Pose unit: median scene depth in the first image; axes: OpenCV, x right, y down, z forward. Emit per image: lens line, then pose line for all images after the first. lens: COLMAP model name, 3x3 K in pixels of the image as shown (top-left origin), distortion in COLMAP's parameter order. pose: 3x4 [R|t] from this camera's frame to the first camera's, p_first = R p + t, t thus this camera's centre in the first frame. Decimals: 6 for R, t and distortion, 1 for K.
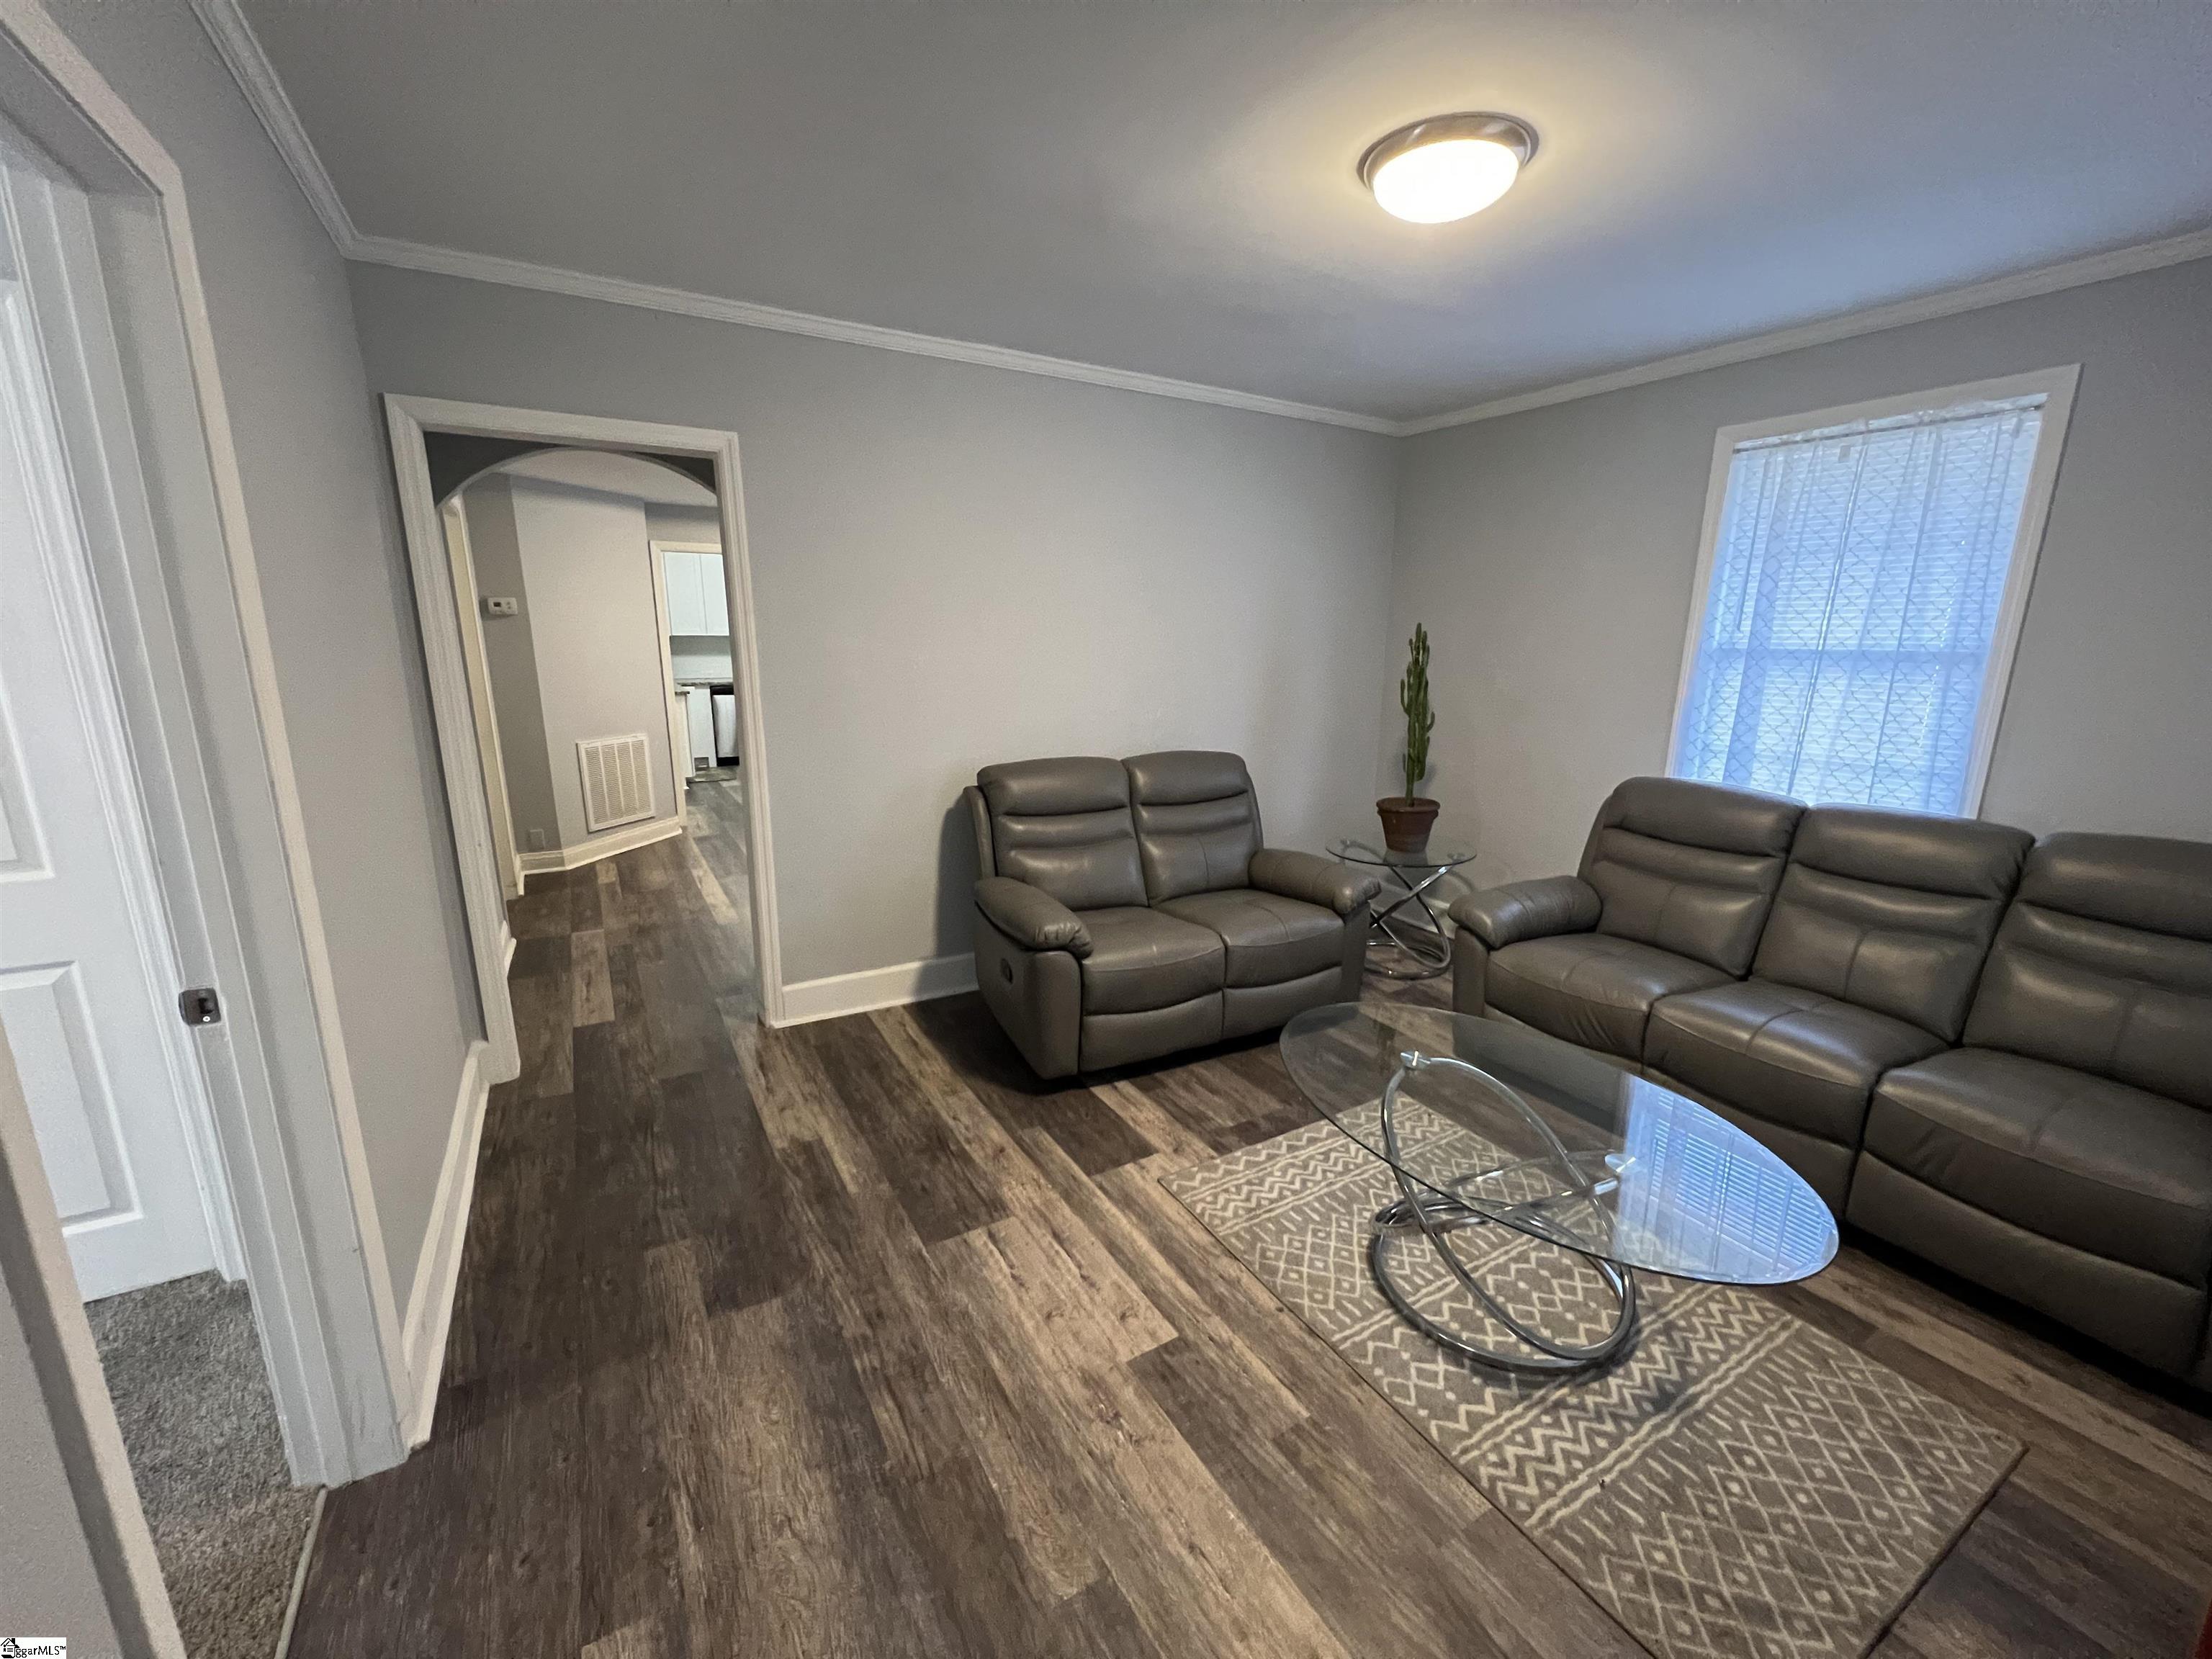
lens RADIAL K [[884.0, 0, 1110.6], [0, 884.0, 828.6], [0, 0, 1]] dist [-0.001303, 0.000371]
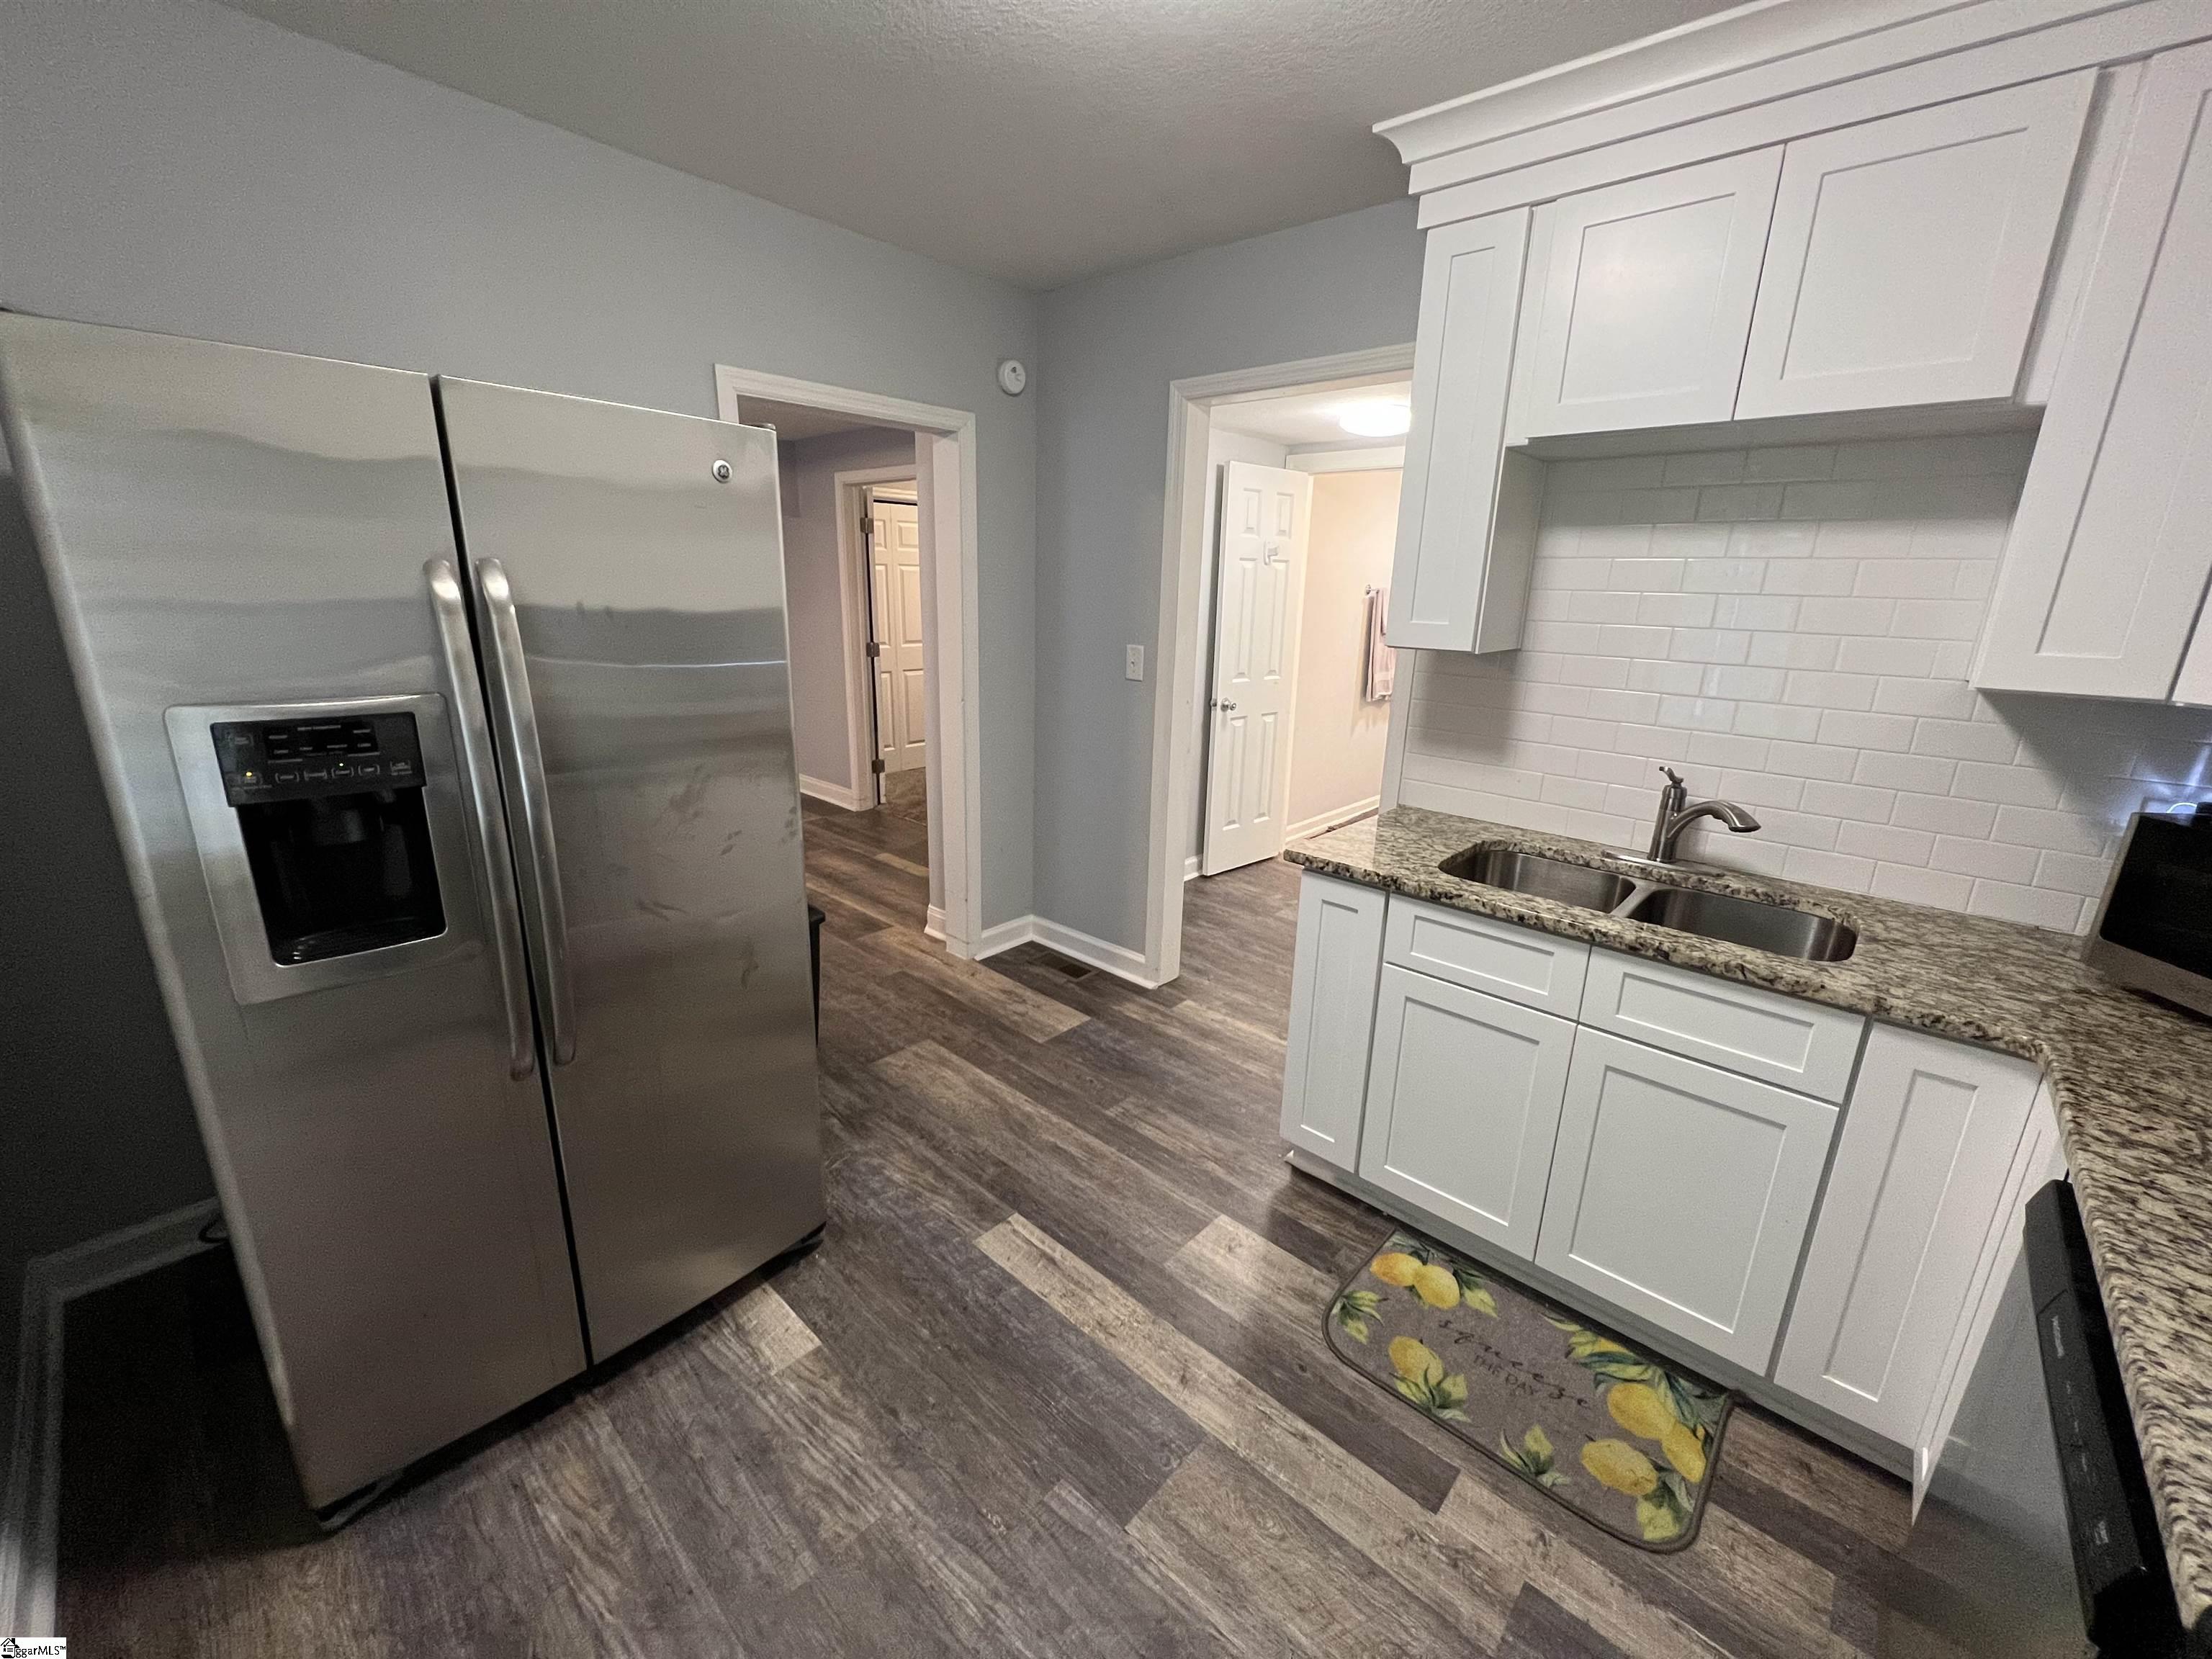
lens RADIAL K [[884.0, 0, 1110.6], [0, 884.0, 828.6], [0, 0, 1]] dist [-0.001303, 0.000371]
pose [[-0.957624, 0.049581, -0.283723, -0.678508], [-0.092293, 0.880306, 0.465343, -0.545612], [0.272835, 0.471809, -0.838426, 2.339025]]
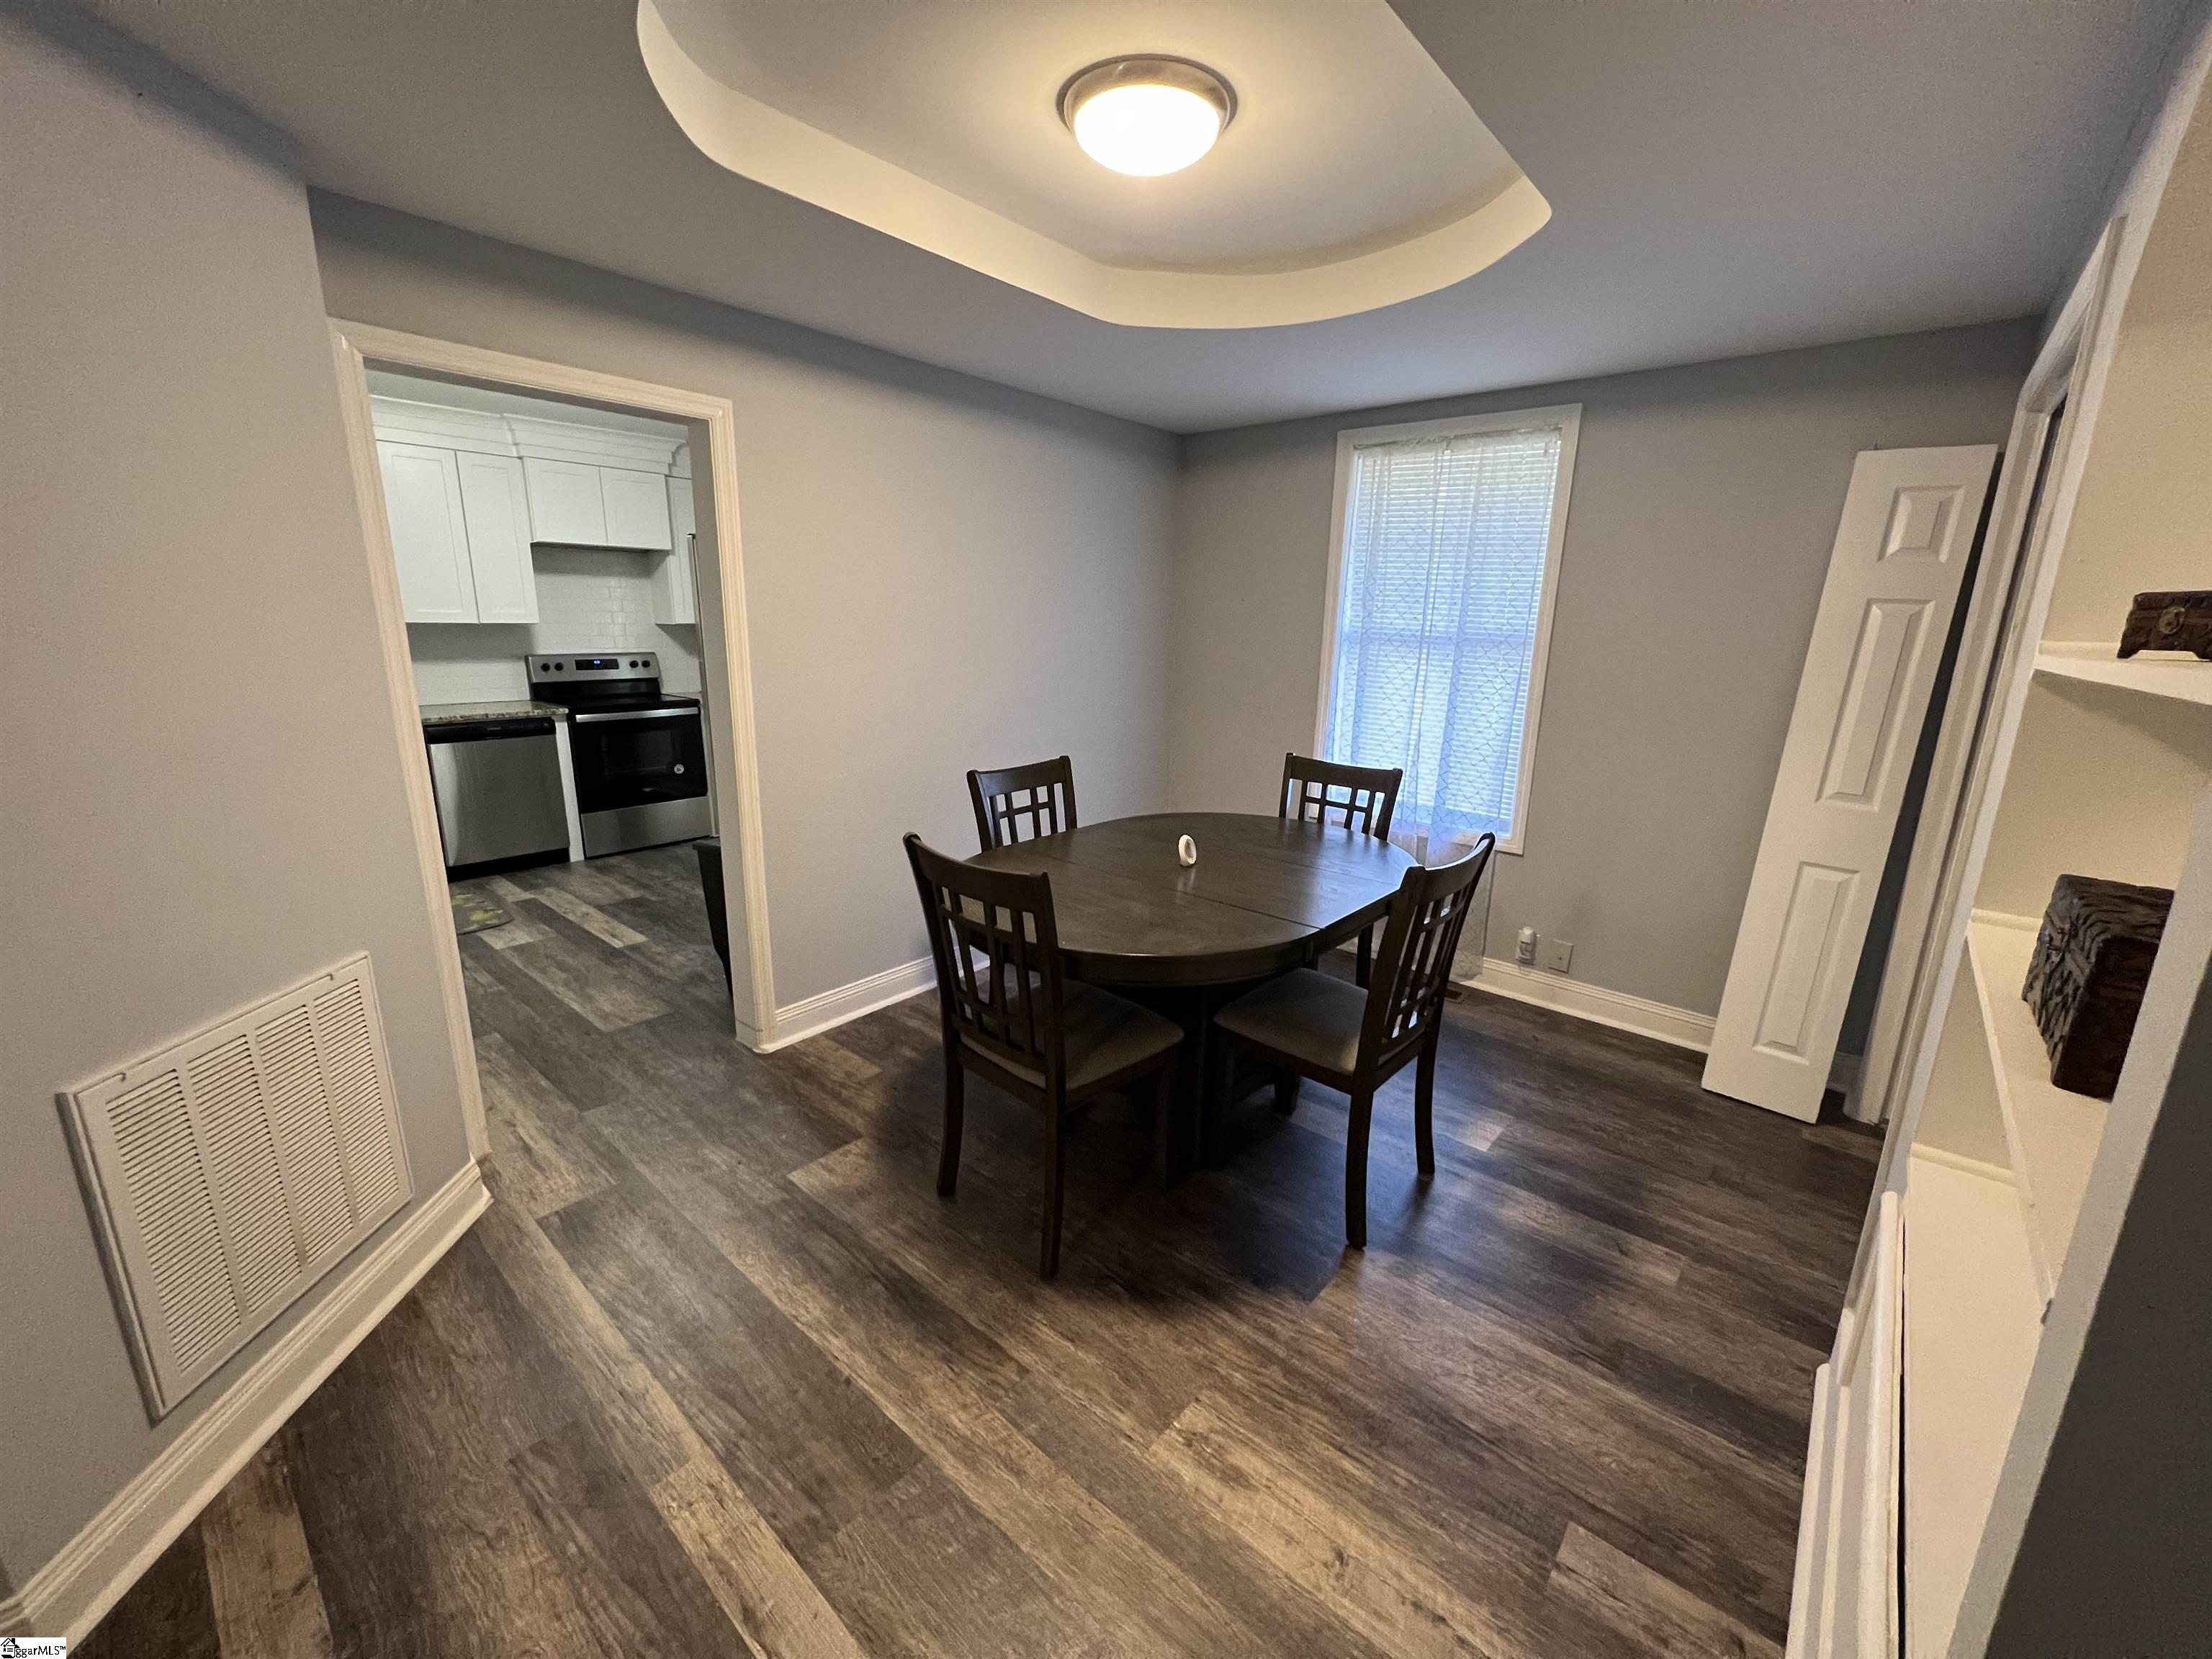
lens RADIAL K [[884.0, 0, 1110.6], [0, 884.0, 828.6], [0, 0, 1]] dist [-0.001303, 0.000371]
pose [[0.949816, -0.061755, 0.306652, -0.543046], [0.057187, 0.998078, 0.023868, -0.210440], [-0.307536, -0.005134, 0.951522, 0.921268]]
